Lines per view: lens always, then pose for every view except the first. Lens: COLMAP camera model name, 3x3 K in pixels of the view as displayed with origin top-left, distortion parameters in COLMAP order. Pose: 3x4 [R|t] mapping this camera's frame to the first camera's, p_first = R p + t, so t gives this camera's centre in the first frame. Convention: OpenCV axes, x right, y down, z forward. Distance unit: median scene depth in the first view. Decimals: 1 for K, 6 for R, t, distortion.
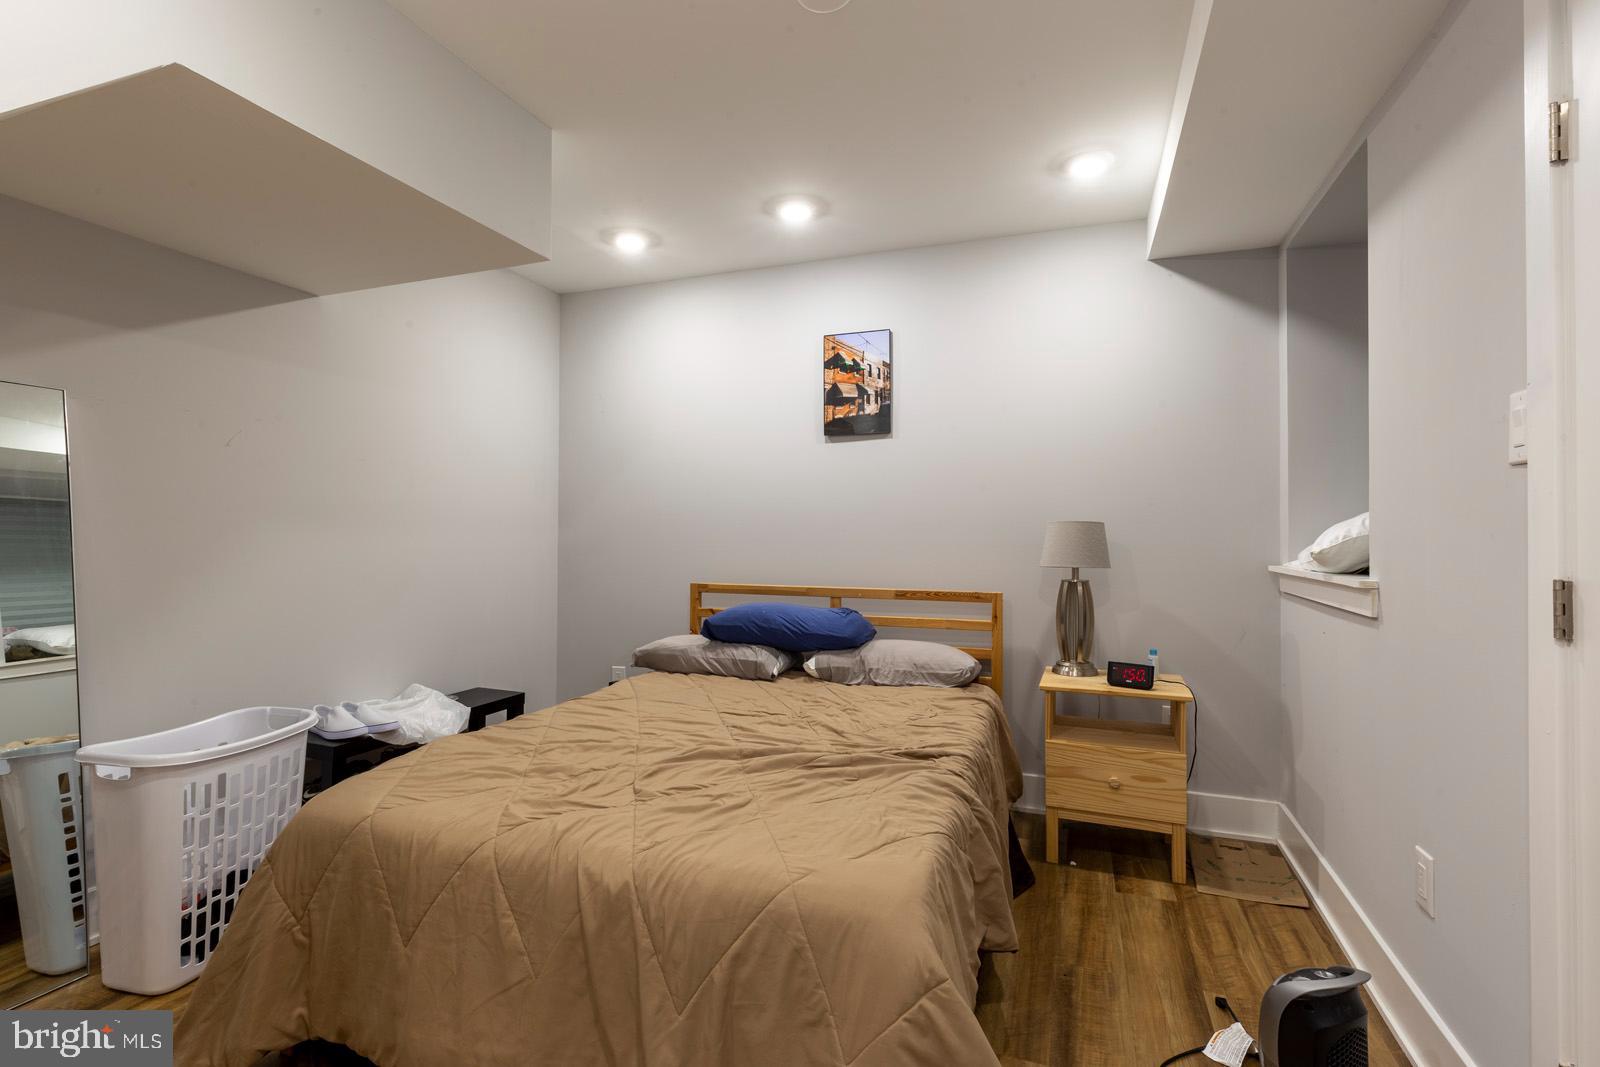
lens RADIAL K [[750.5, 0, 797.8], [0, 750.5, 519.8], [0, 0, 1]] dist [0.001452, -0.000627]
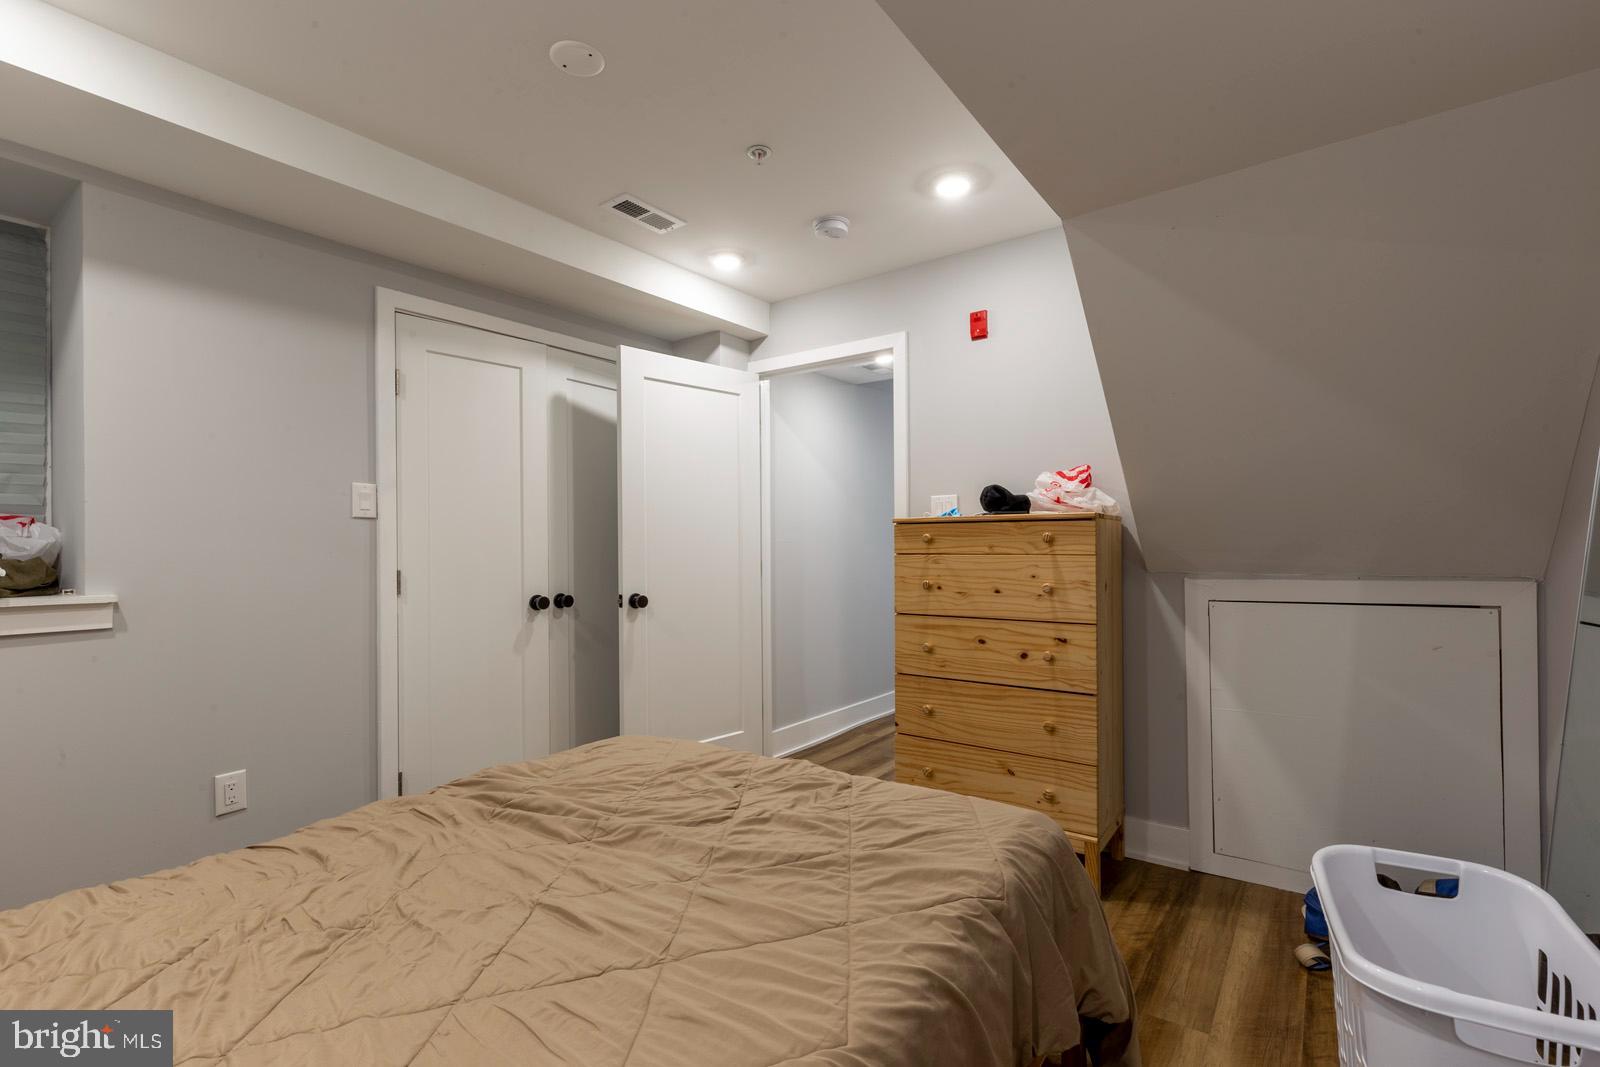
lens RADIAL K [[732.8, 0, 800.1], [0, 732.8, 537.8], [0, 0, 1]] dist [0.005224, -0.000537]
pose [[-0.964993, 0.002941, 0.262261, -0.326762], [-0.003614, 0.999693, -0.024509, 0.011405], [-0.262252, -0.024599, -0.964686, 1.146177]]
